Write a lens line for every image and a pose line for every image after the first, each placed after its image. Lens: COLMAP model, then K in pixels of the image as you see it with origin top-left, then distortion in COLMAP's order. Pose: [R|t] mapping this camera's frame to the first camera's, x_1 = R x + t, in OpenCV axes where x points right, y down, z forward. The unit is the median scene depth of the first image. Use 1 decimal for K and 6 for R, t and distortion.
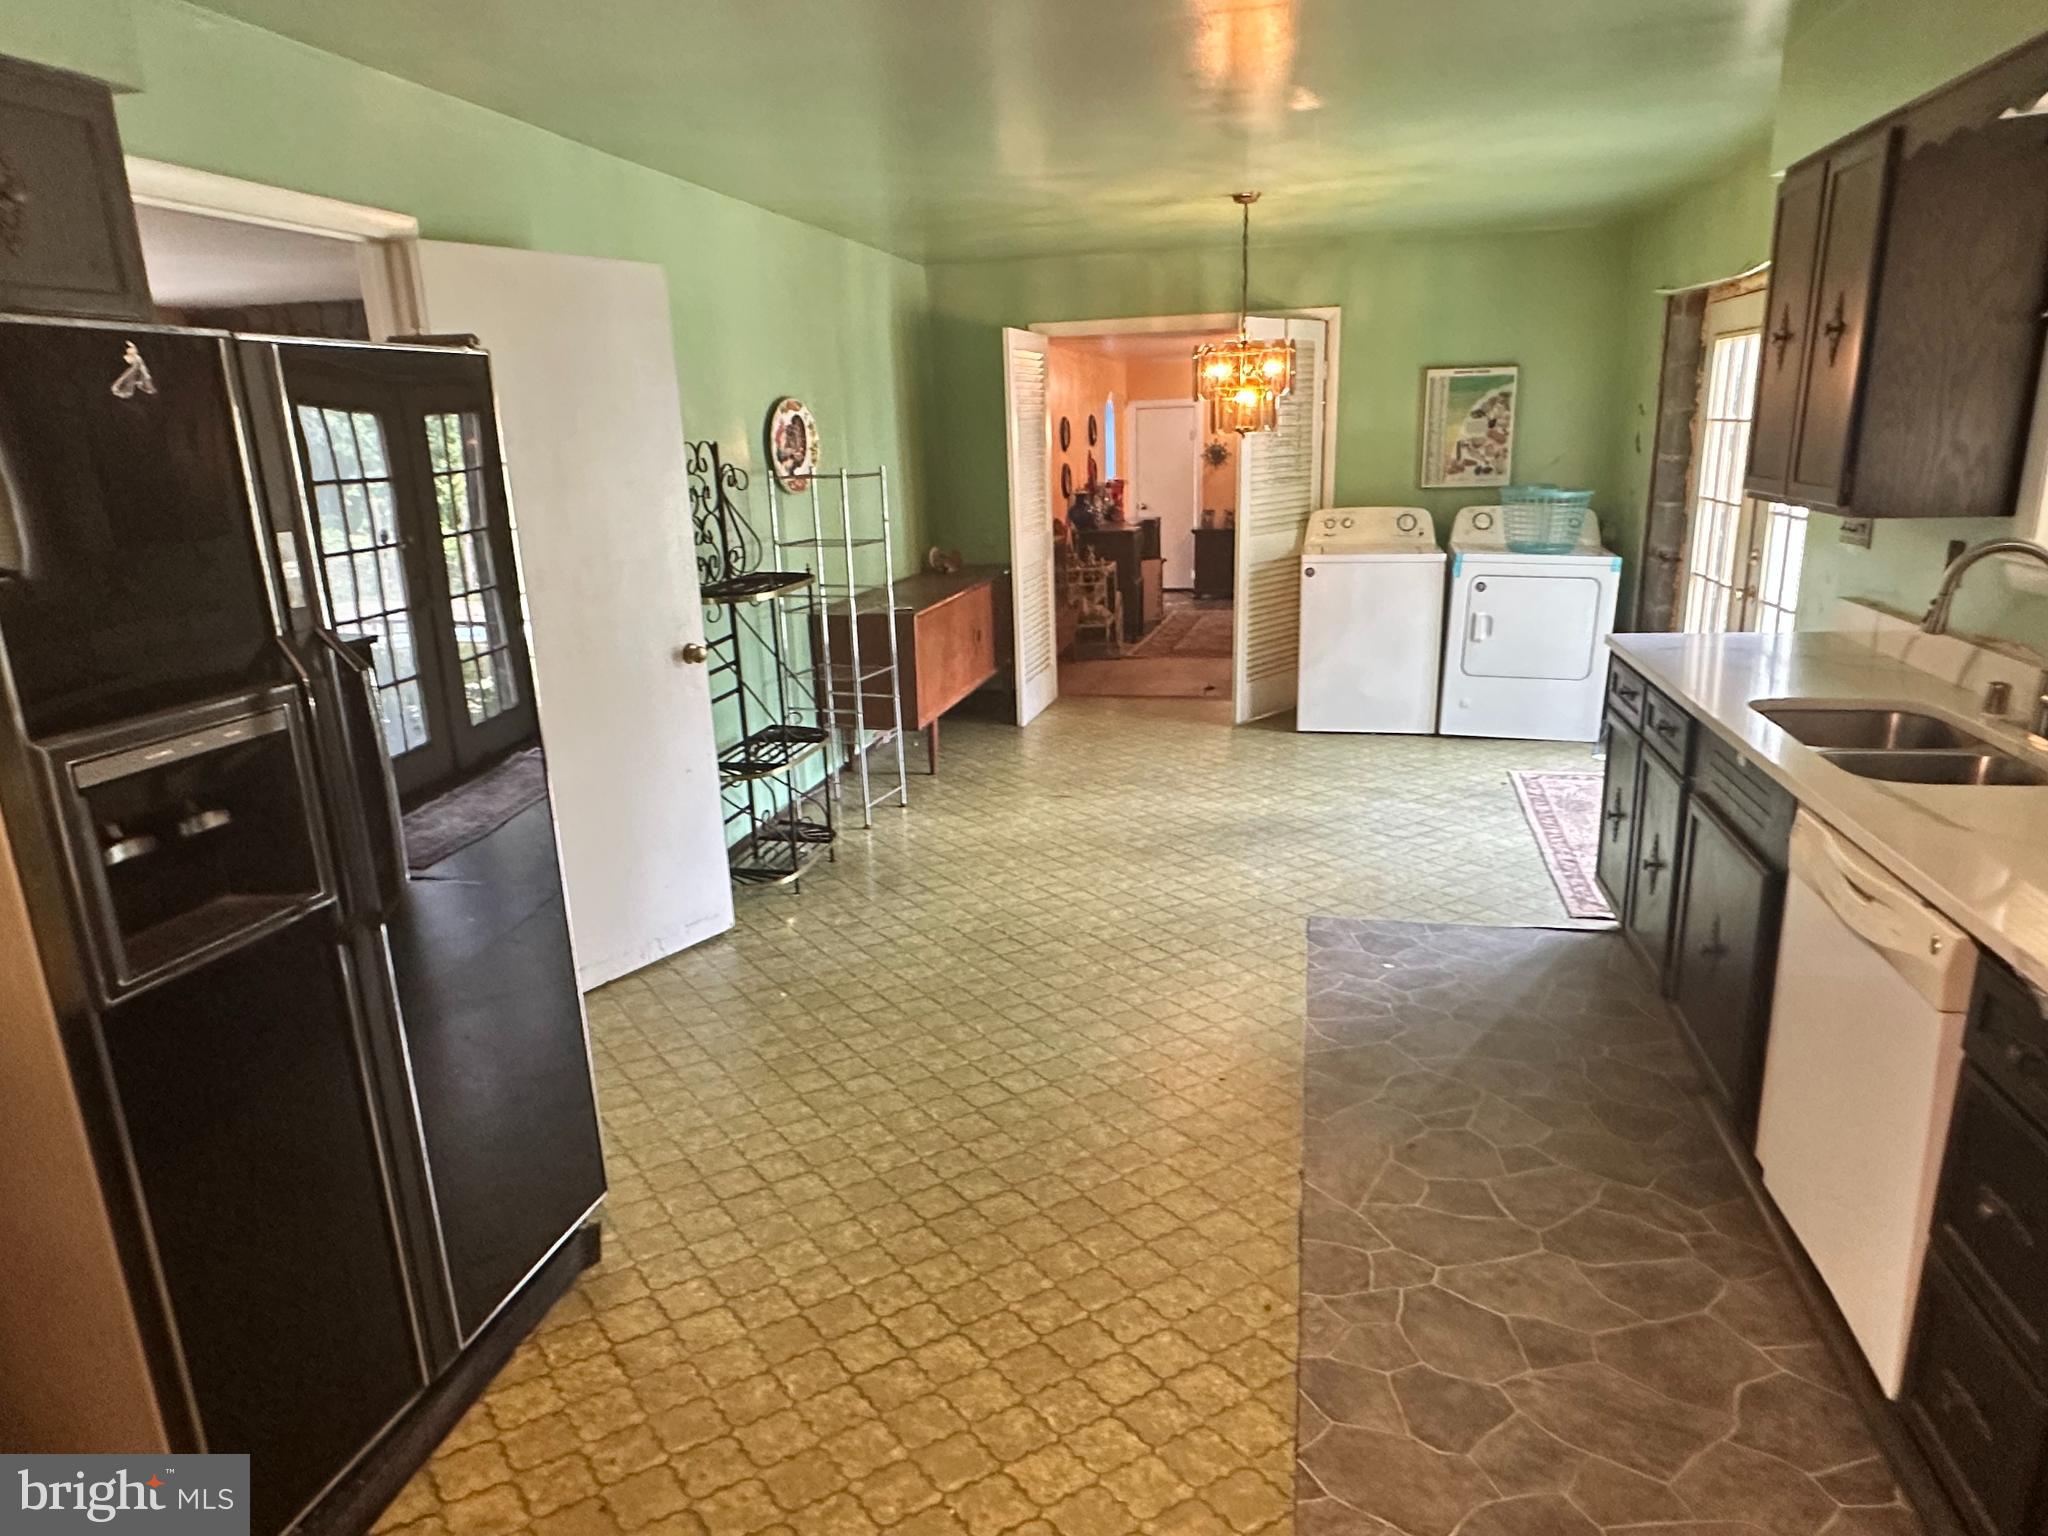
lens RADIAL K [[1289.9, 0, 1015.2], [0, 1289.9, 781.5], [0, 0, 1]] dist [-0.020220, 0.002470]
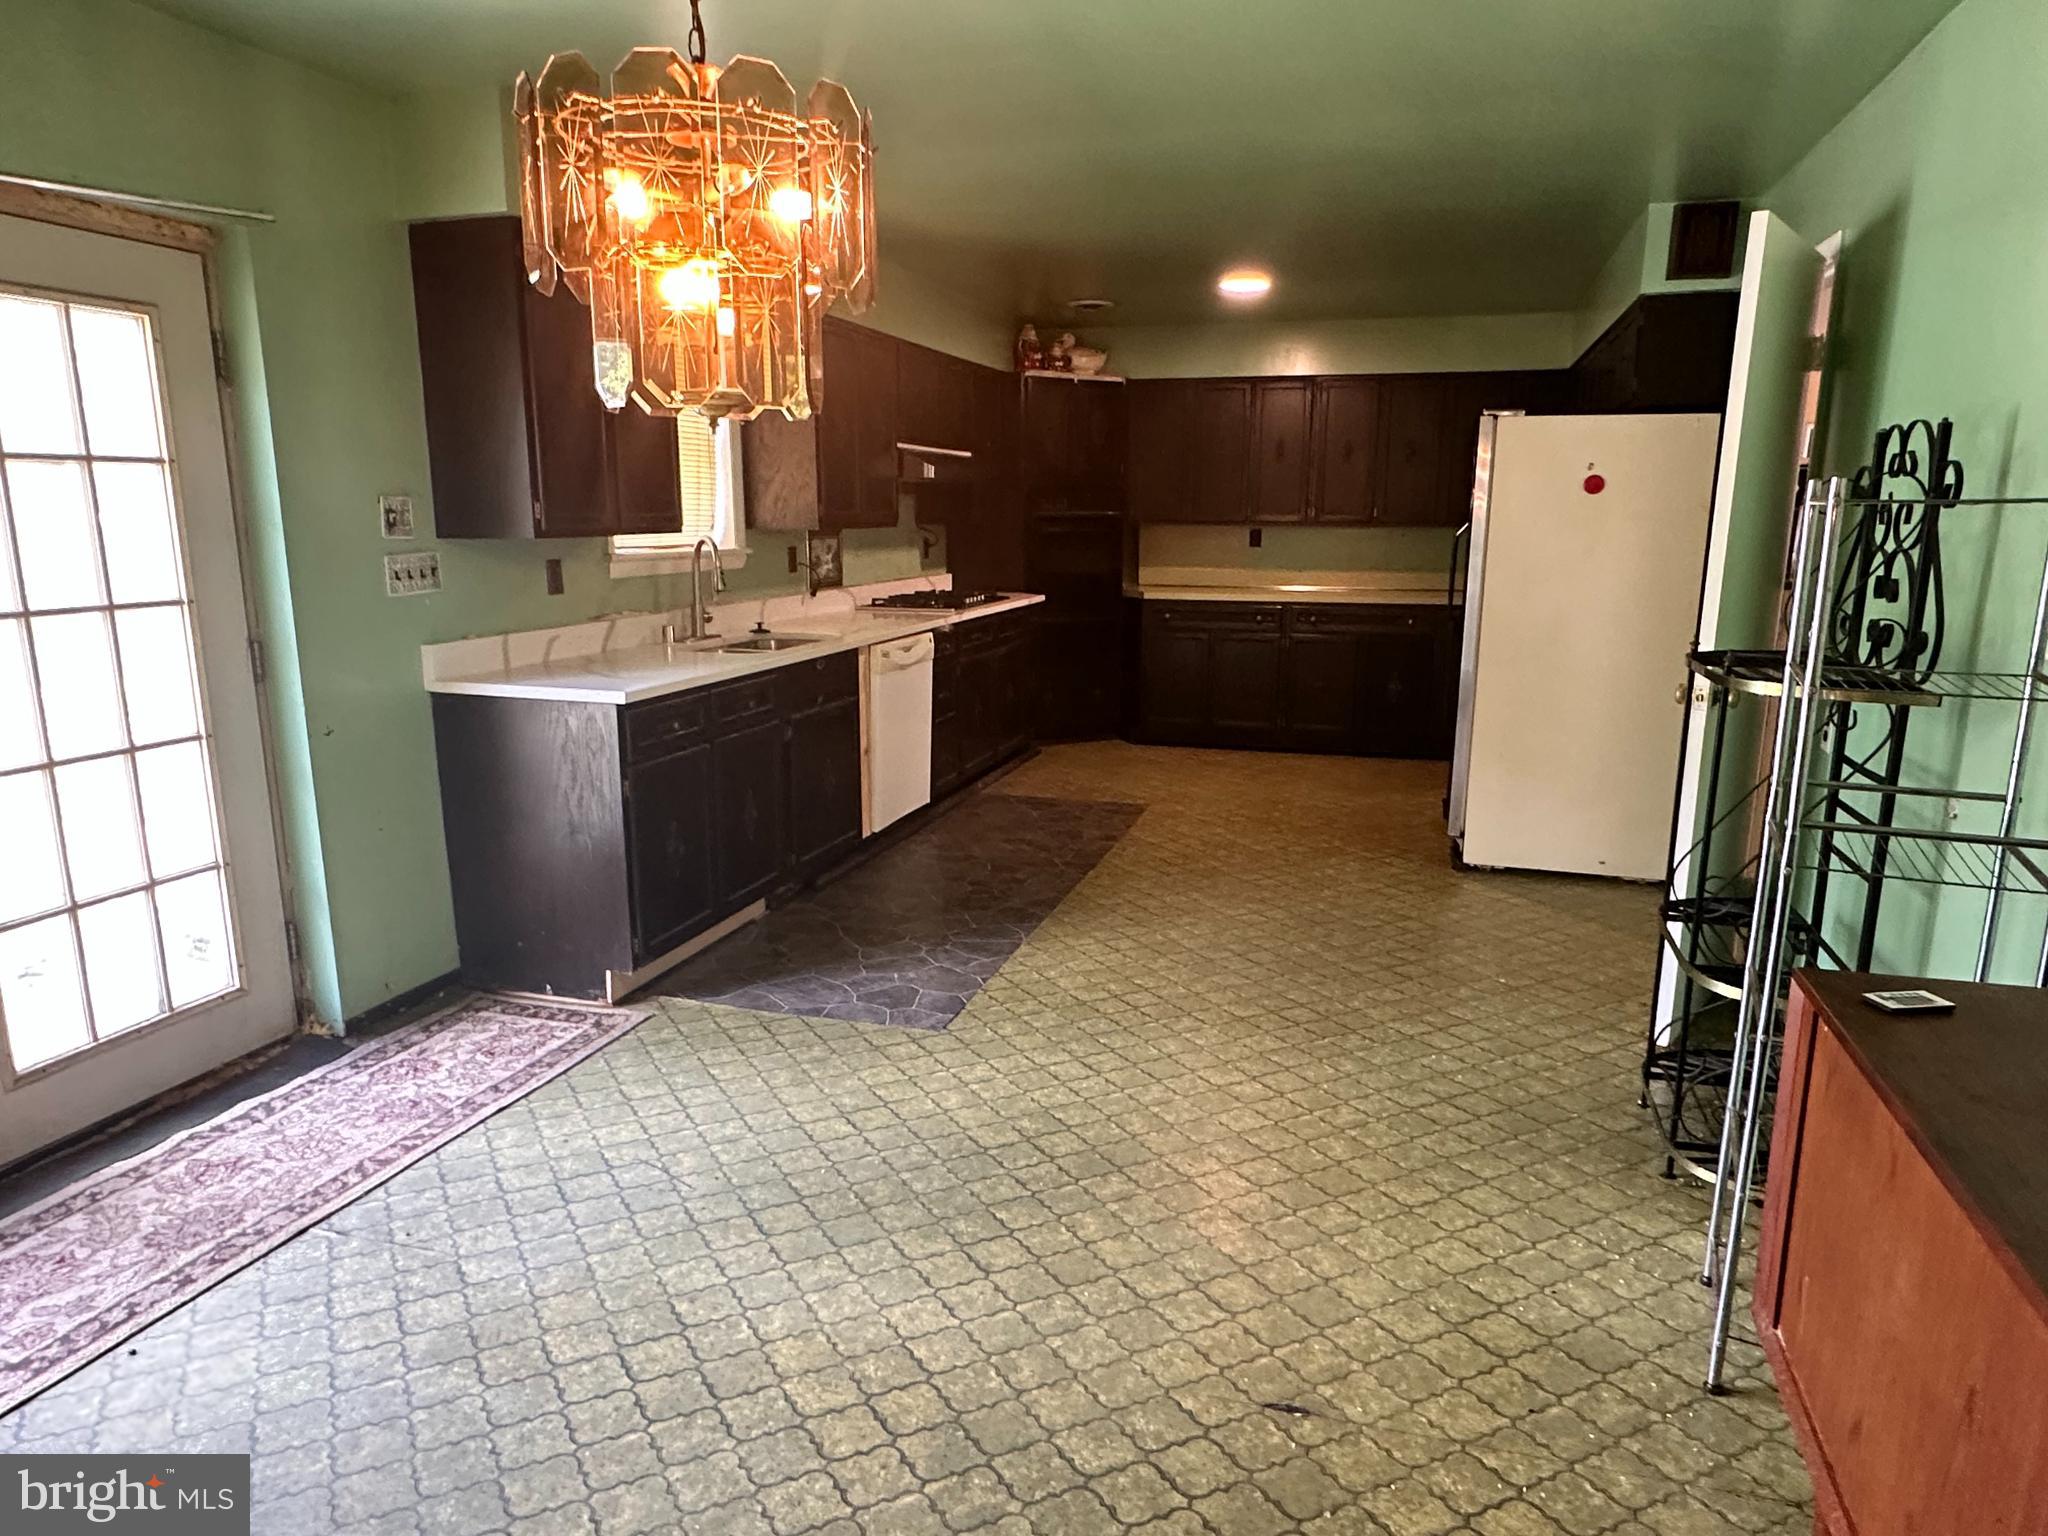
lens RADIAL K [[1289.9, 0, 1027.1], [0, 1289.9, 770.5], [0, 0, 1]] dist [-0.020220, 0.002470]
pose [[-0.996617, 0.021010, 0.079455, 0.099681], [0.054582, 0.891981, 0.448766, -0.407677], [-0.061444, 0.451585, -0.890110, 1.623868]]
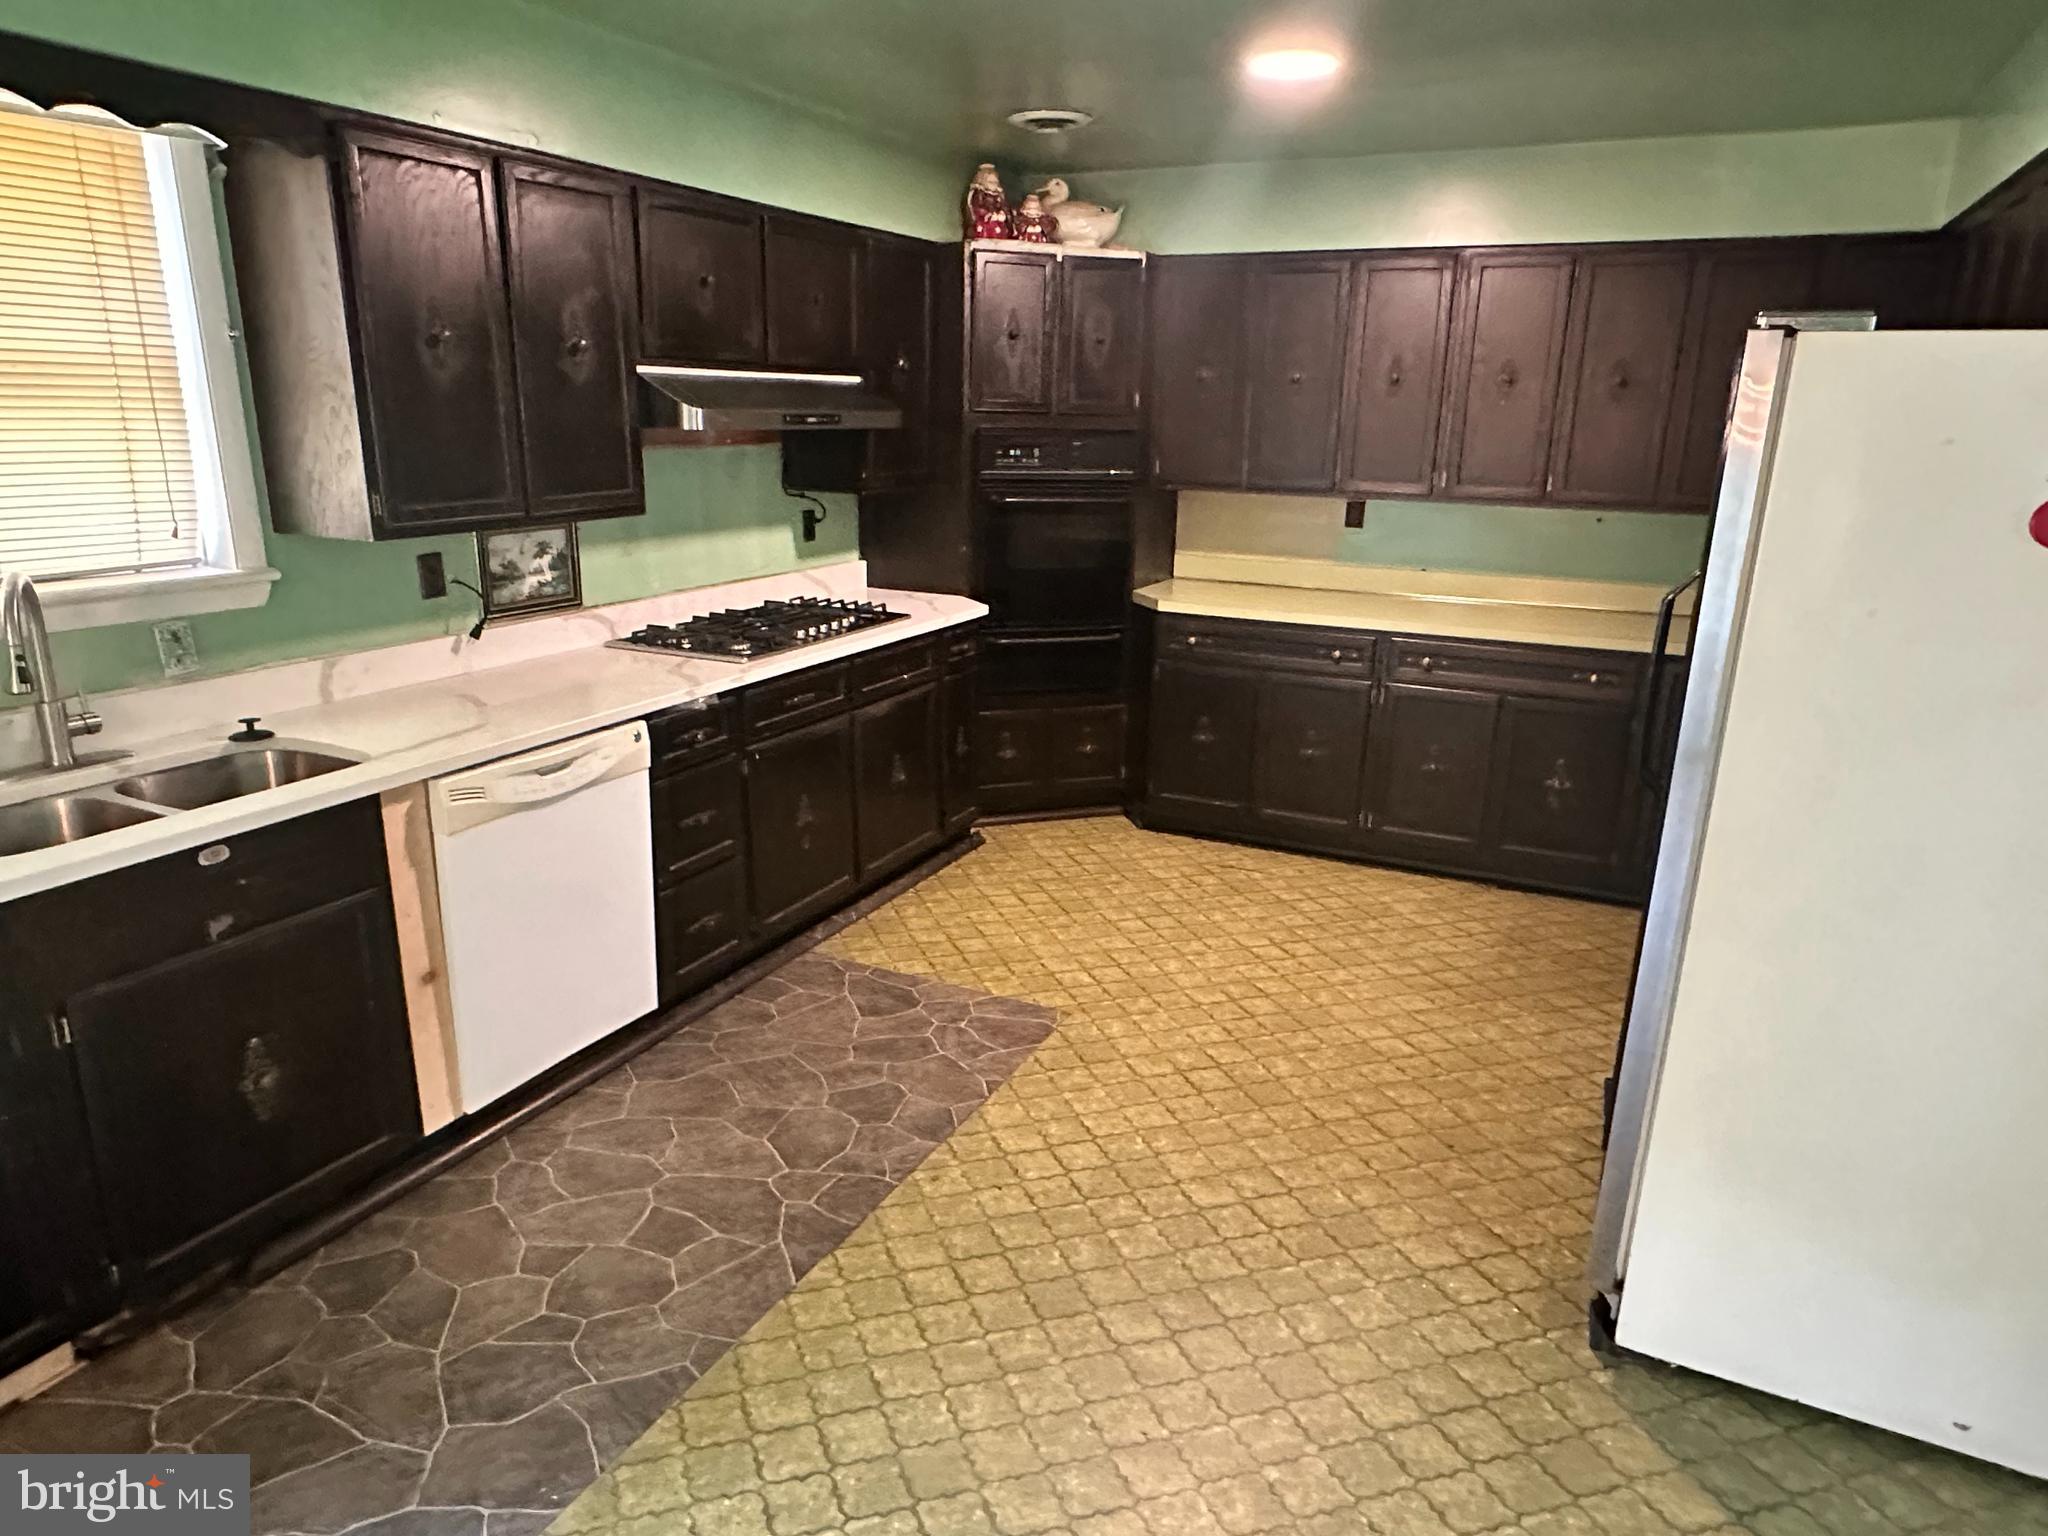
lens RADIAL K [[1289.9, 0, 1028.7], [0, 1289.9, 776.4], [0, 0, 1]] dist [-0.020220, 0.002470]
pose [[-0.972579, -0.042258, 0.228703, -0.076542], [0.082135, 0.857586, 0.507740, -0.271321], [-0.217589, 0.512602, -0.830599, 0.968238]]
